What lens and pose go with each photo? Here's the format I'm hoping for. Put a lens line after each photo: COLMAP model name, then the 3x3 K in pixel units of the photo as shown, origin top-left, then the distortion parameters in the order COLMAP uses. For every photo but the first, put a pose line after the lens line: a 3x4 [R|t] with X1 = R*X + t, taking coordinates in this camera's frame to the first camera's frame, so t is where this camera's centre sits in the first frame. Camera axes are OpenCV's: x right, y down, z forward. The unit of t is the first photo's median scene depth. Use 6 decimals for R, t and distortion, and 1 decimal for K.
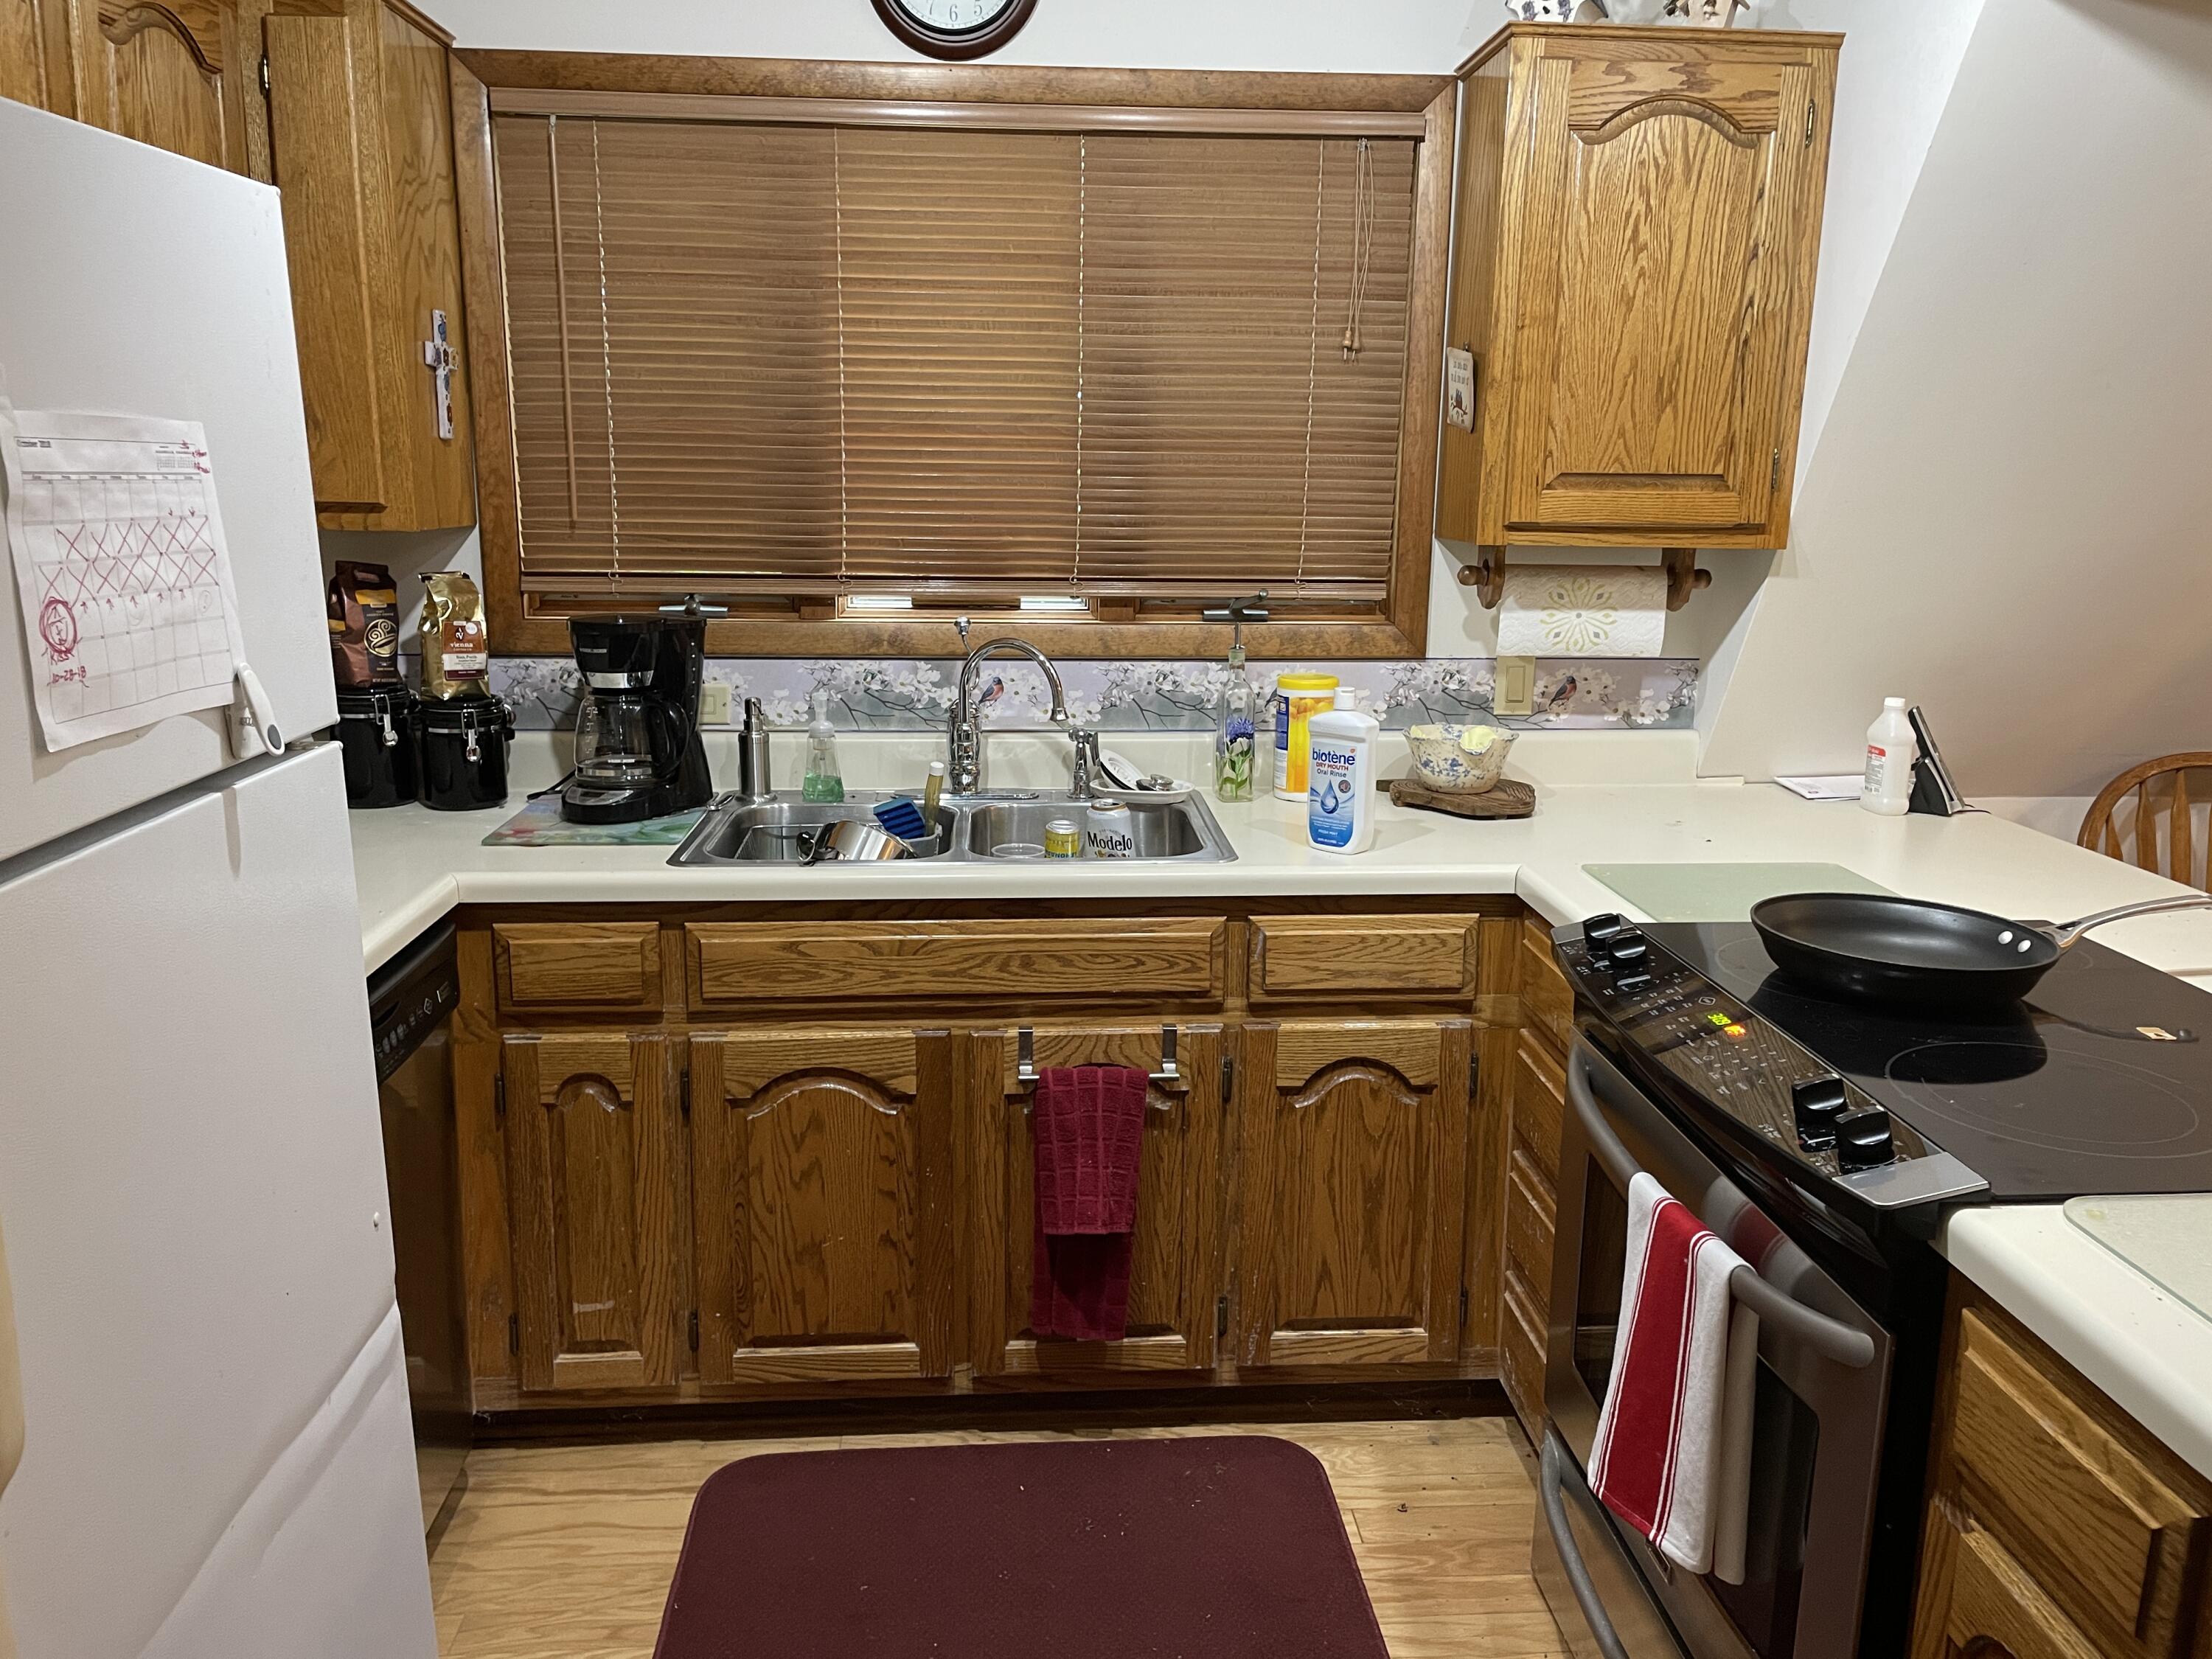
lens RADIAL K [[1680.0, 0, 1111.2], [0, 1680.0, 824.8], [0, 0, 1]] dist [0.057320, -0.011427]
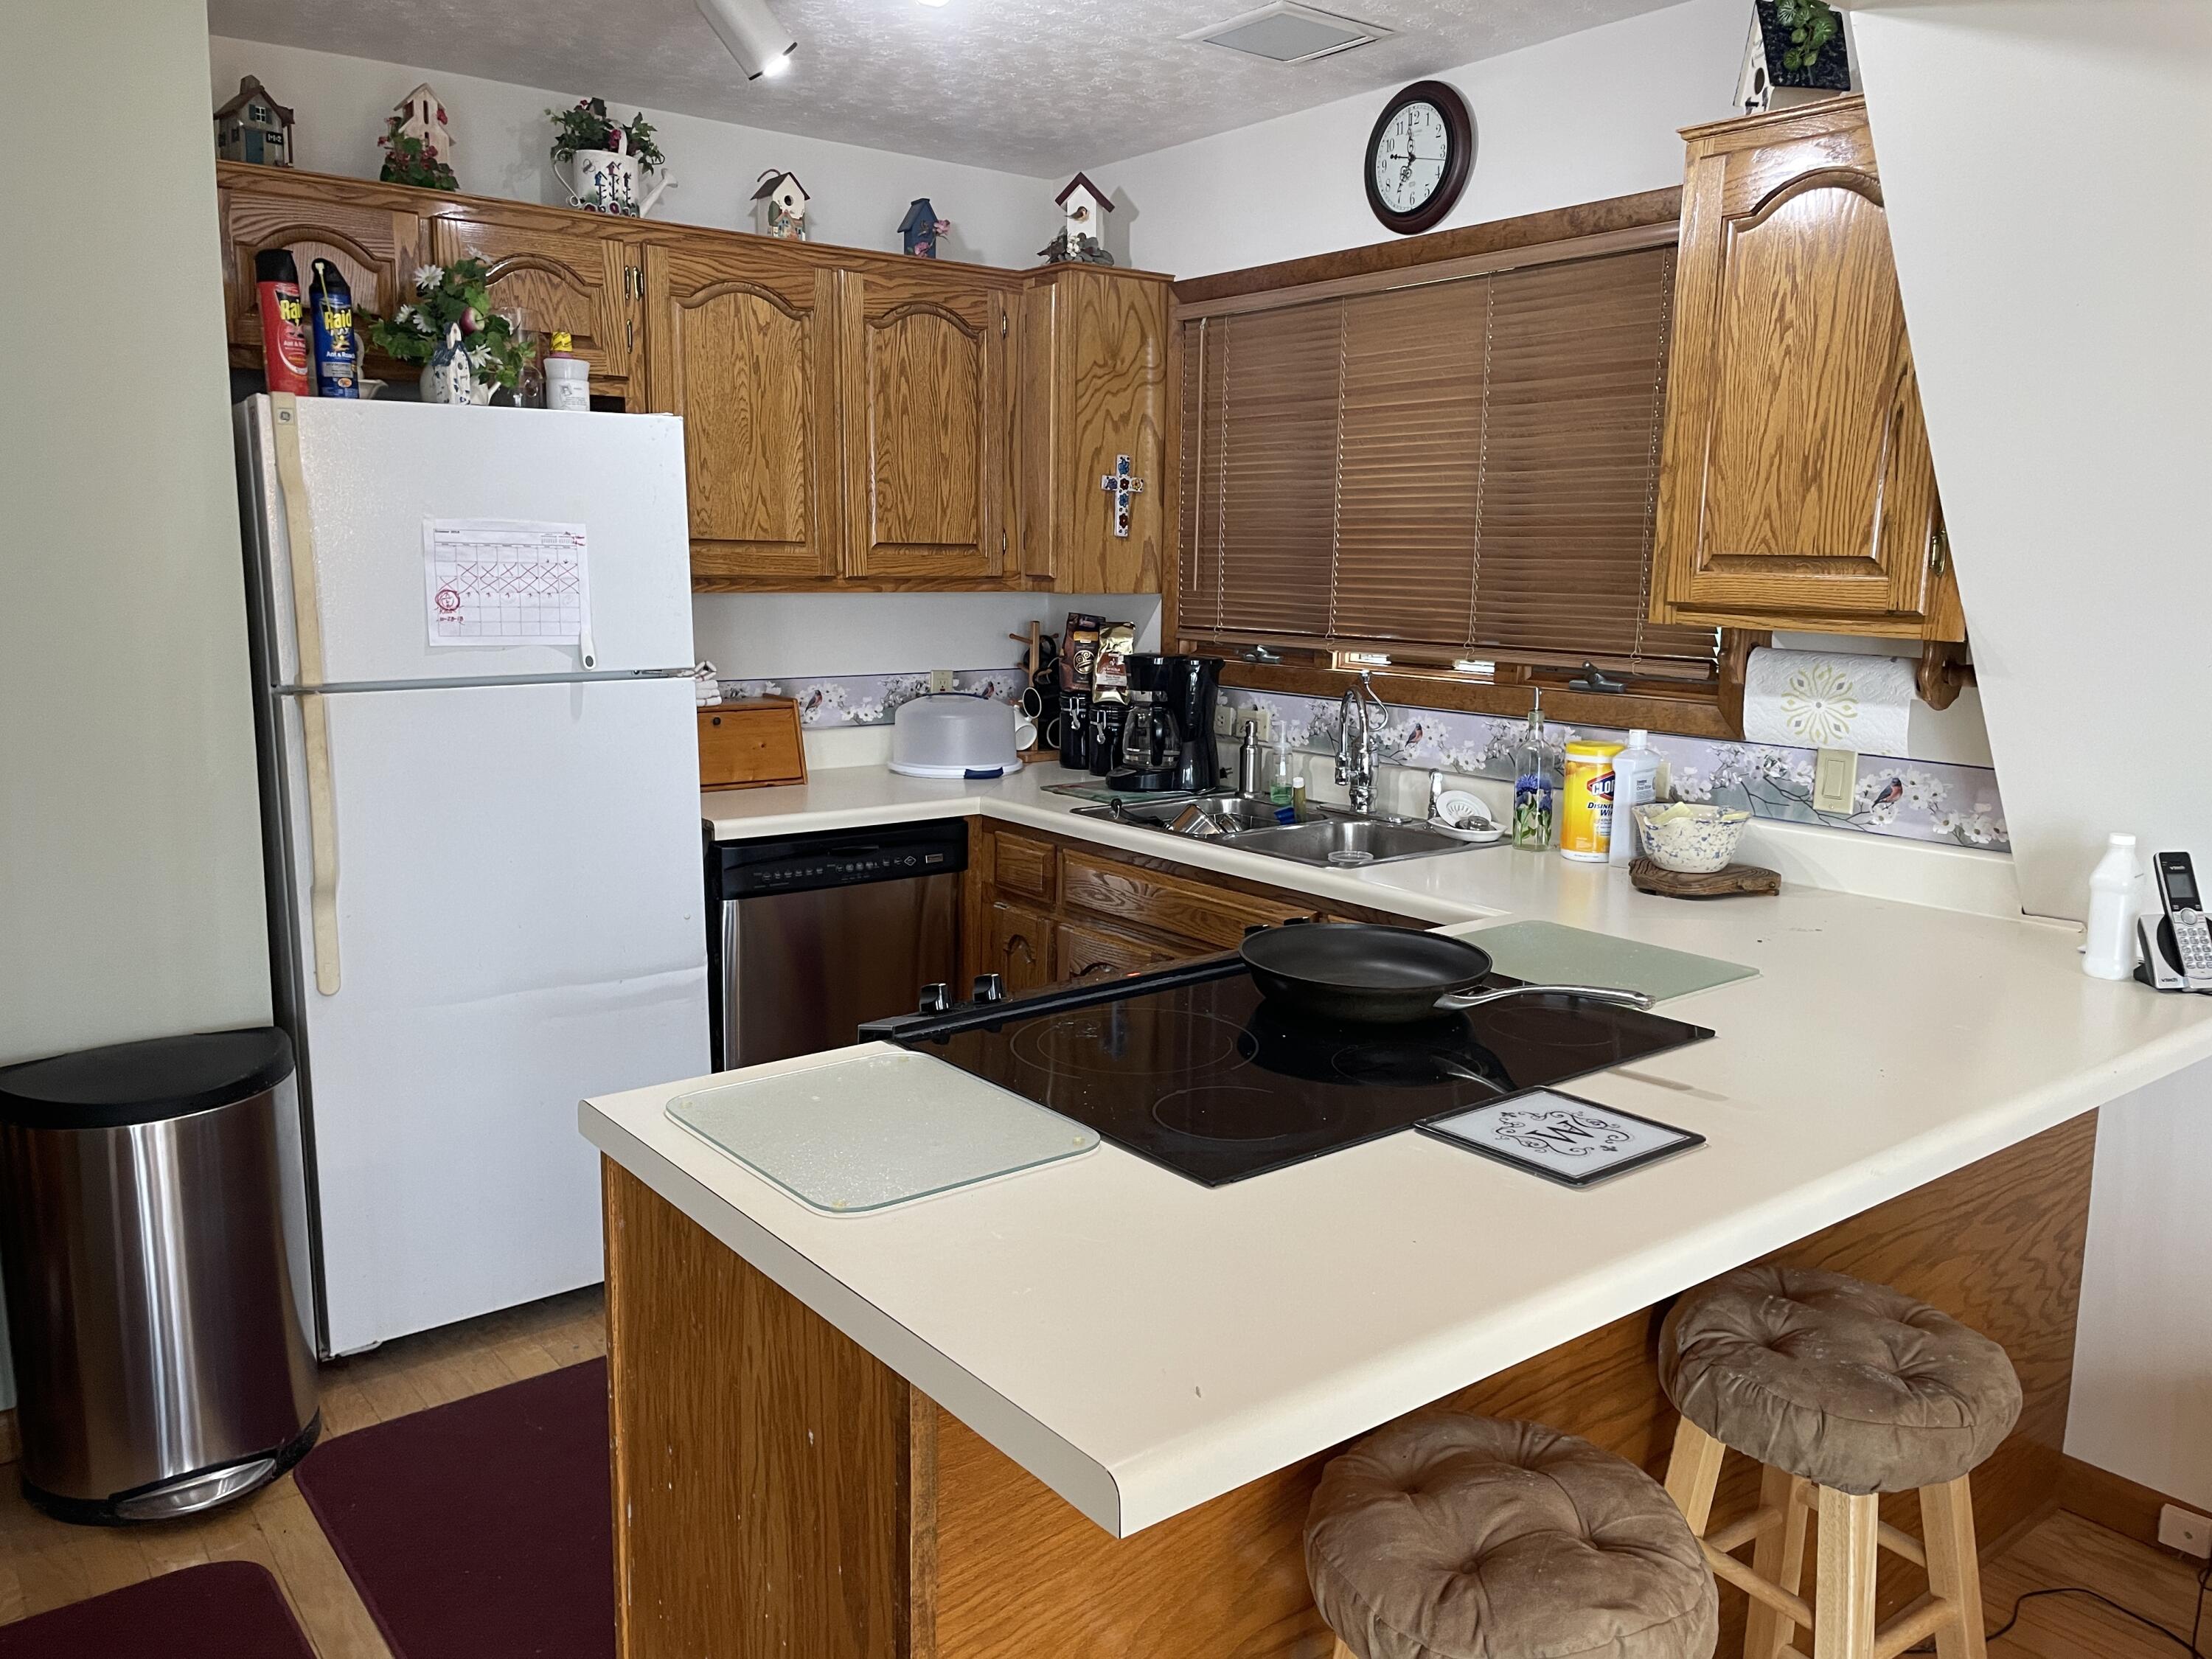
lens RADIAL K [[1680.0, 0, 1108.9], [0, 1680.0, 827.8], [0, 0, 1]] dist [0.057320, -0.011427]
pose [[0.552750, 0.133426, -0.822597, 0.867329], [-0.181142, 0.982735, 0.037680, -0.021119], [0.813422, 0.128179, 0.567375, 0.153125]]
